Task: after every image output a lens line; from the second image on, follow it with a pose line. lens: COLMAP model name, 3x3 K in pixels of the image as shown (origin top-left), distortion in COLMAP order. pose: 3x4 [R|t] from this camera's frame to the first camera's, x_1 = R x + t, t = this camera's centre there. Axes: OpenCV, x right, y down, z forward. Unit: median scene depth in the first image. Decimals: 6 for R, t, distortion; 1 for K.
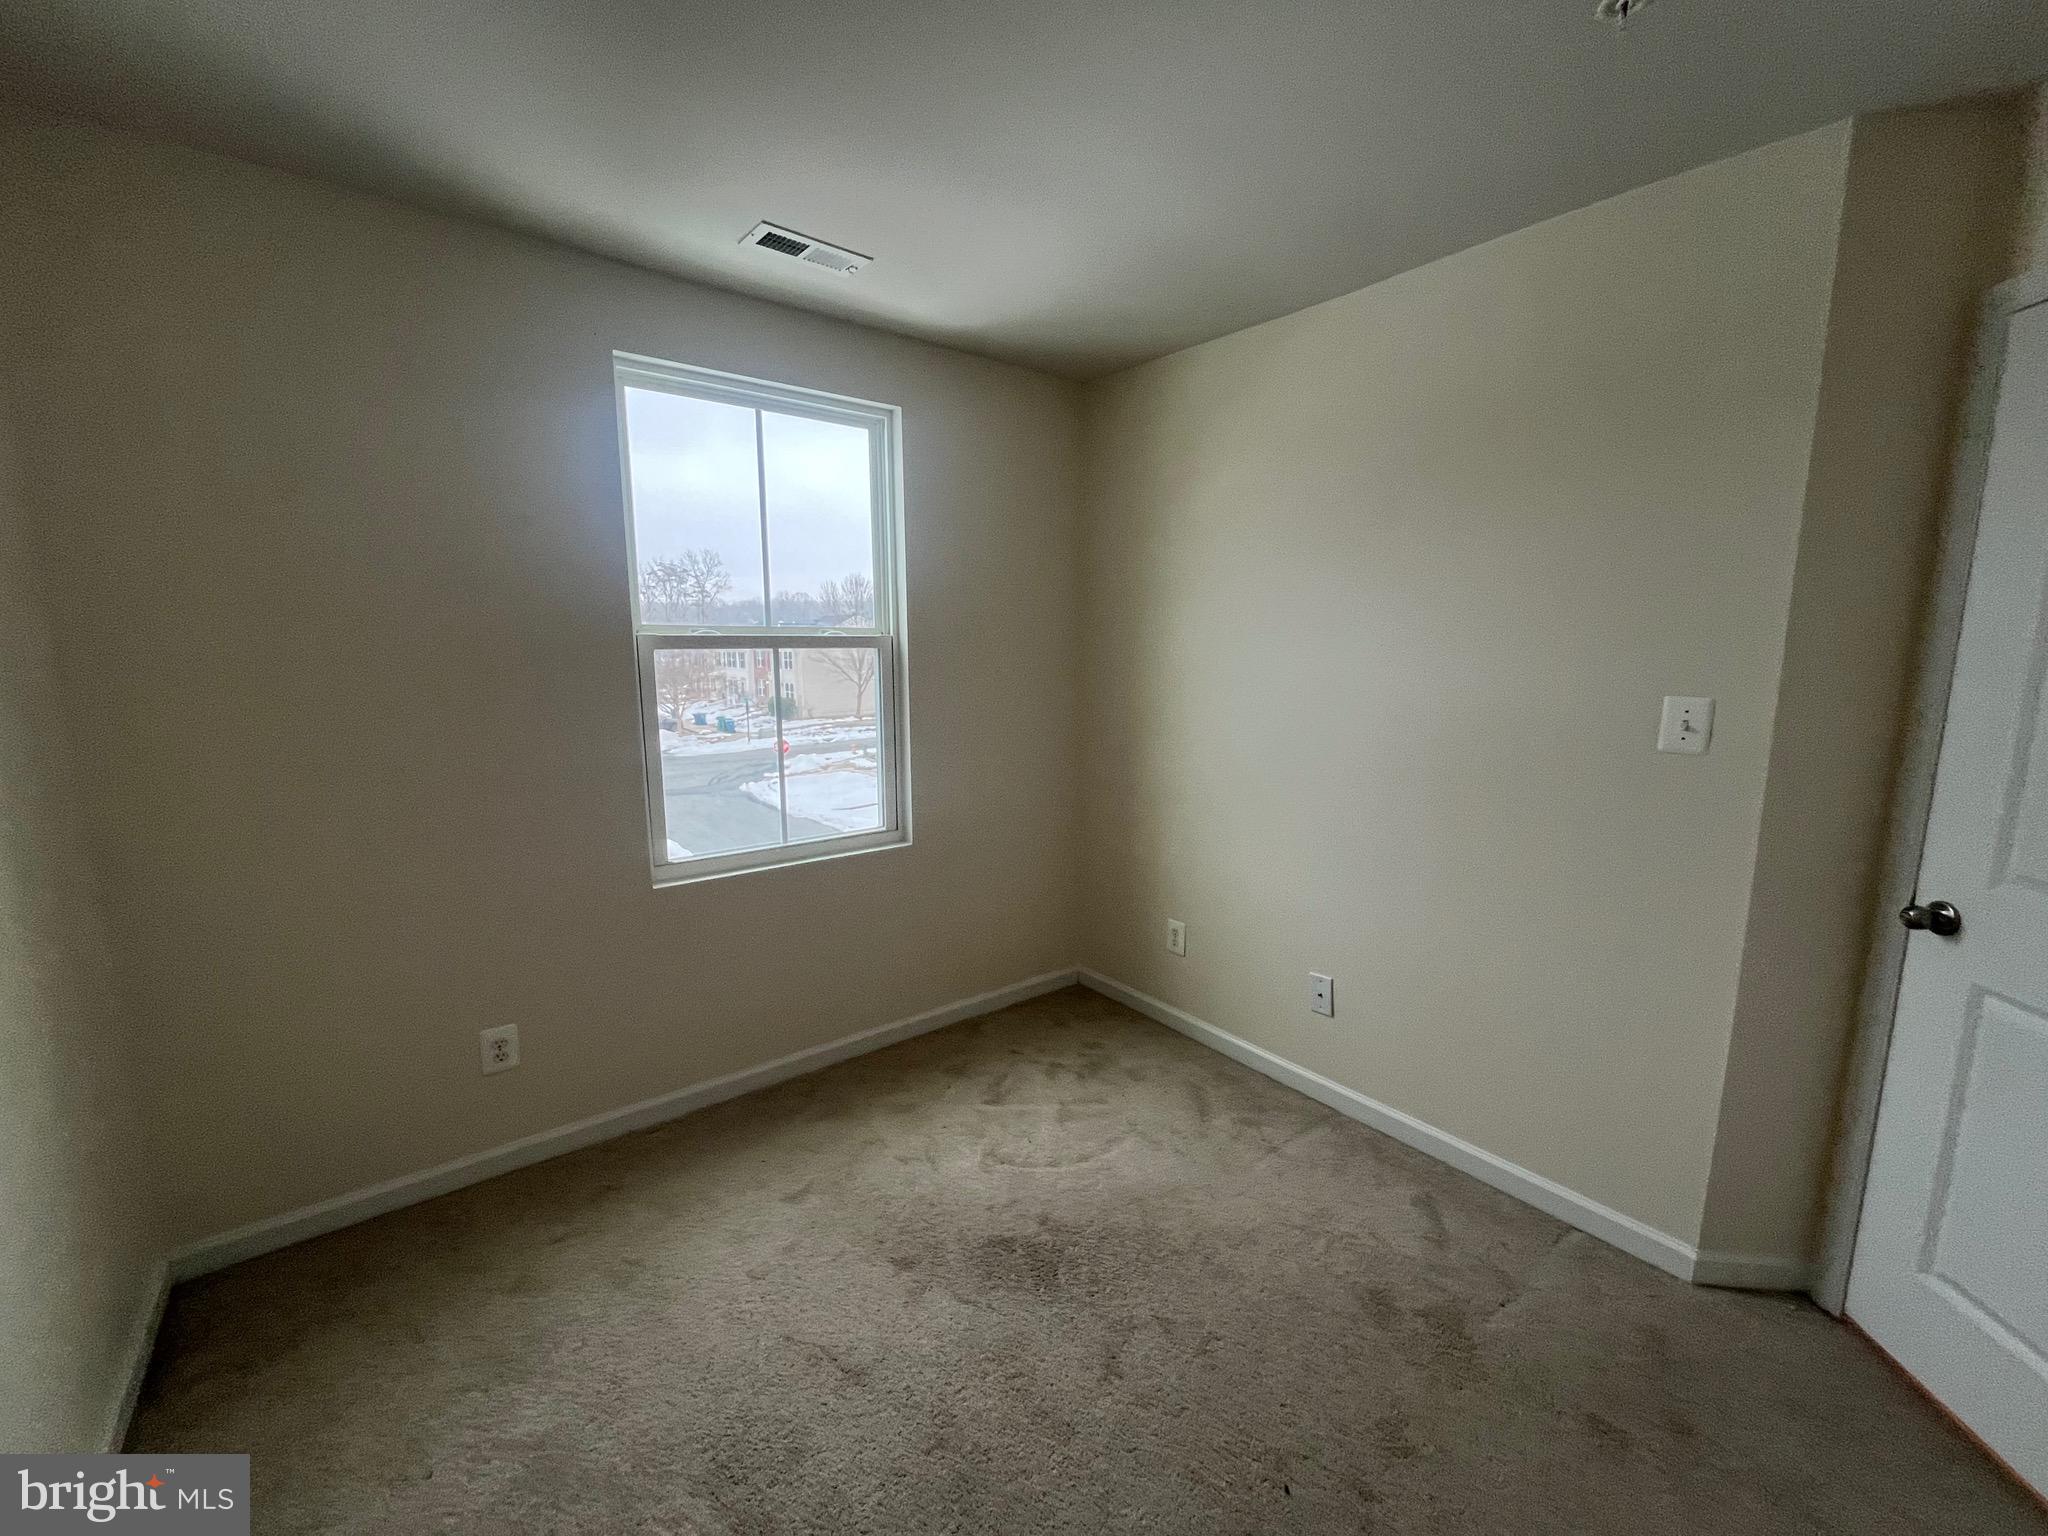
lens RADIAL K [[827.0, 0, 1025.7], [0, 827.0, 776.2], [0, 0, 1]] dist [-0.003749, 0.000384]
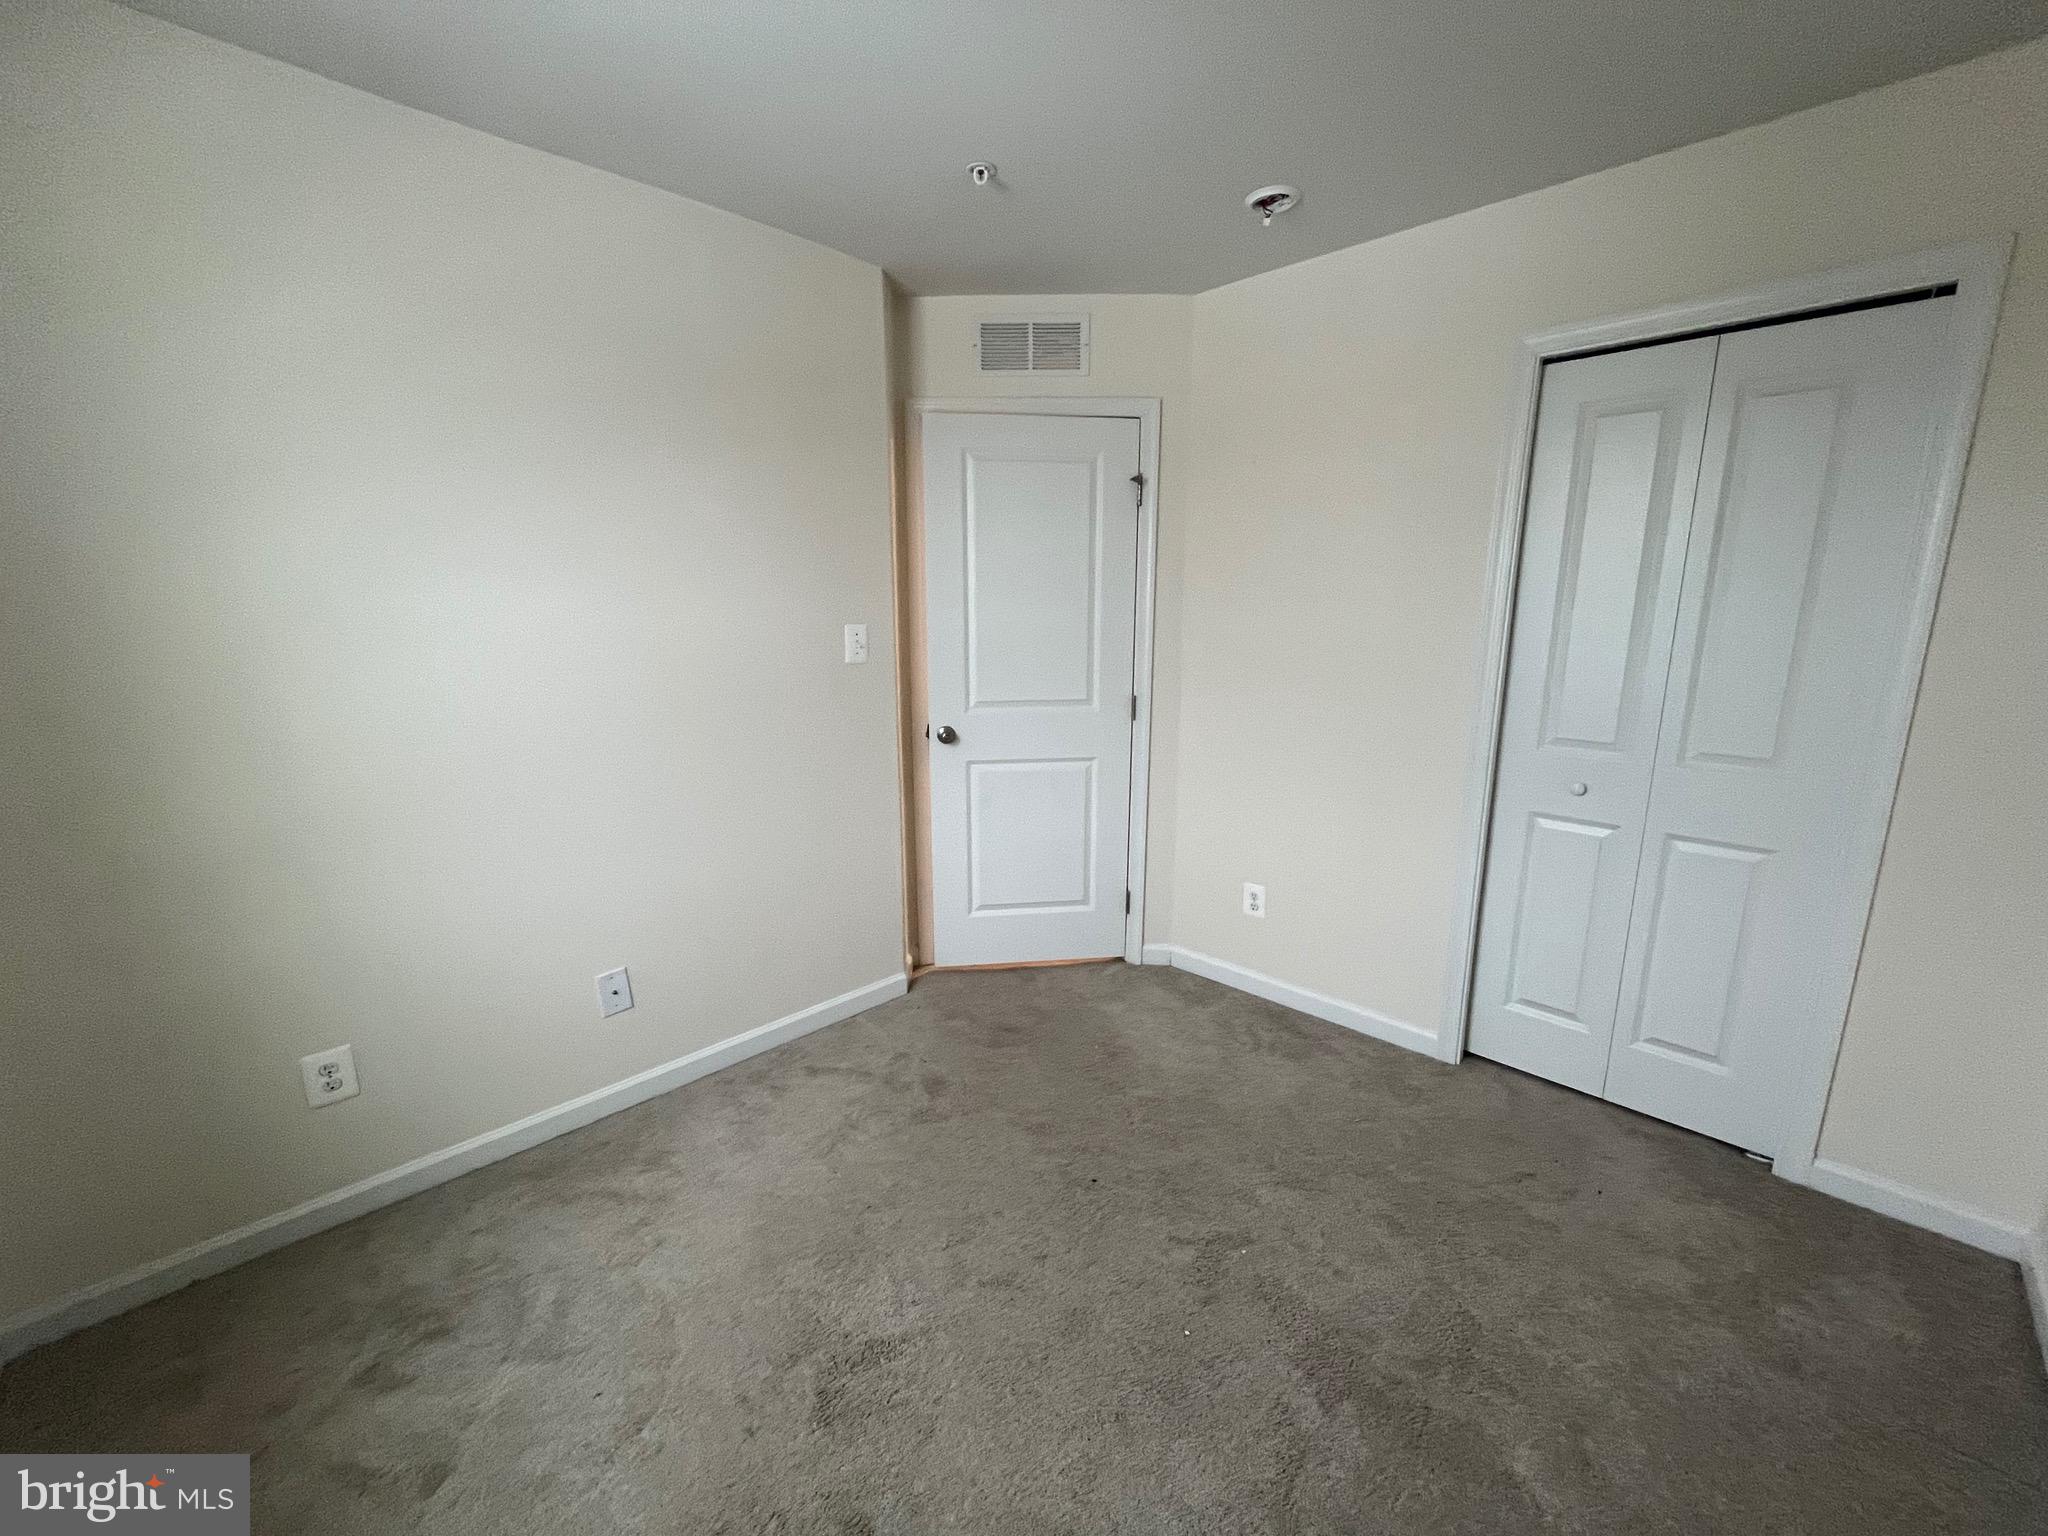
lens RADIAL K [[827.0, 0, 1033.1], [0, 827.0, 775.3], [0, 0, 1]] dist [-0.003749, 0.000384]
pose [[-0.144217, -0.203635, 0.968367, -0.597466], [0.156564, 0.961575, 0.225523, -0.099173], [-0.977082, 0.184135, -0.106794, 0.731968]]
